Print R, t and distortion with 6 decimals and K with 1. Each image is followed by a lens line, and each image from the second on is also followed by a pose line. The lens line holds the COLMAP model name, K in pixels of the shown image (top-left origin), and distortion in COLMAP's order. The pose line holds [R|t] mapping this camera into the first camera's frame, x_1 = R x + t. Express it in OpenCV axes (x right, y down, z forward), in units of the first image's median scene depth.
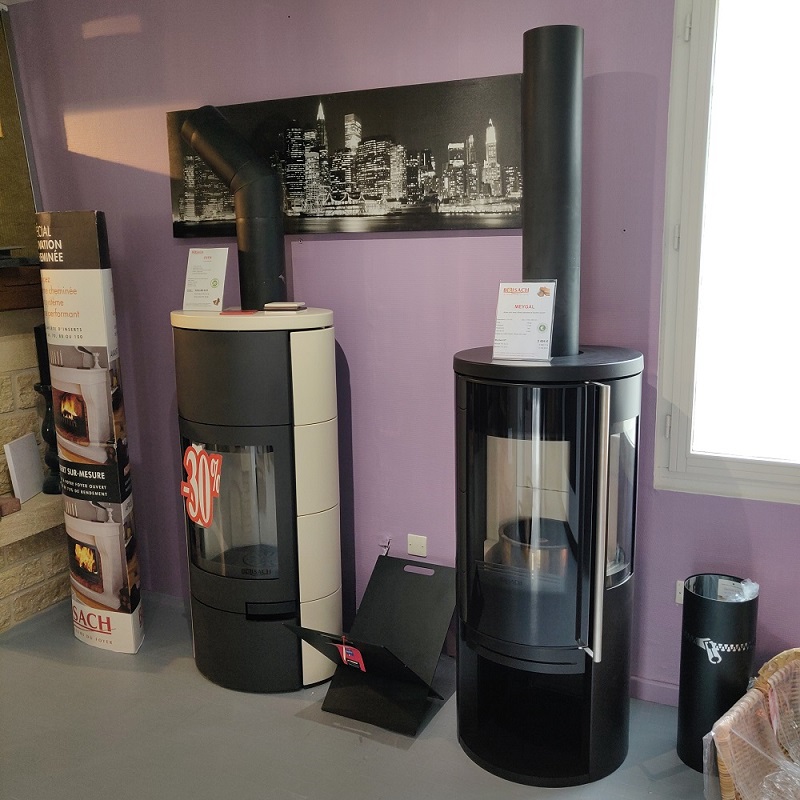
lens RADIAL K [[802.0, 0, 400.2], [0, 802.0, 399.5], [0, 0, 1]] dist [0.007426, 0.000000]
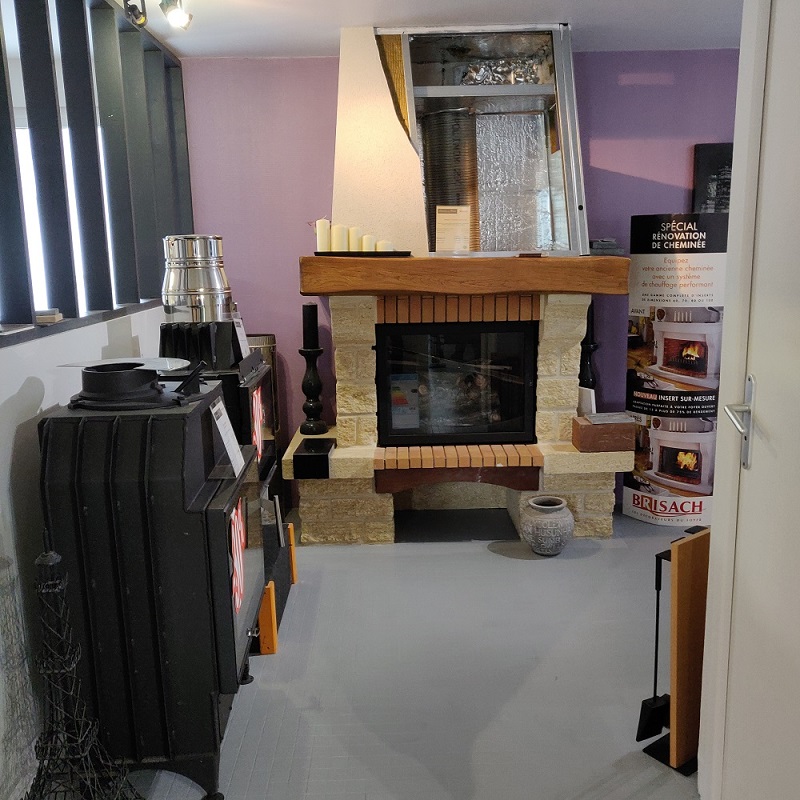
lens RADIAL K [[802.0, 0, 400.1], [0, 802.0, 400.5], [0, 0, 1]] dist [0.007426, 0.000000]
pose [[0.903026, -0.084595, 0.421173, -1.459436], [0.087573, 0.996082, 0.012305, 0.032754], [-0.420564, 0.025772, 0.906897, -0.059481]]
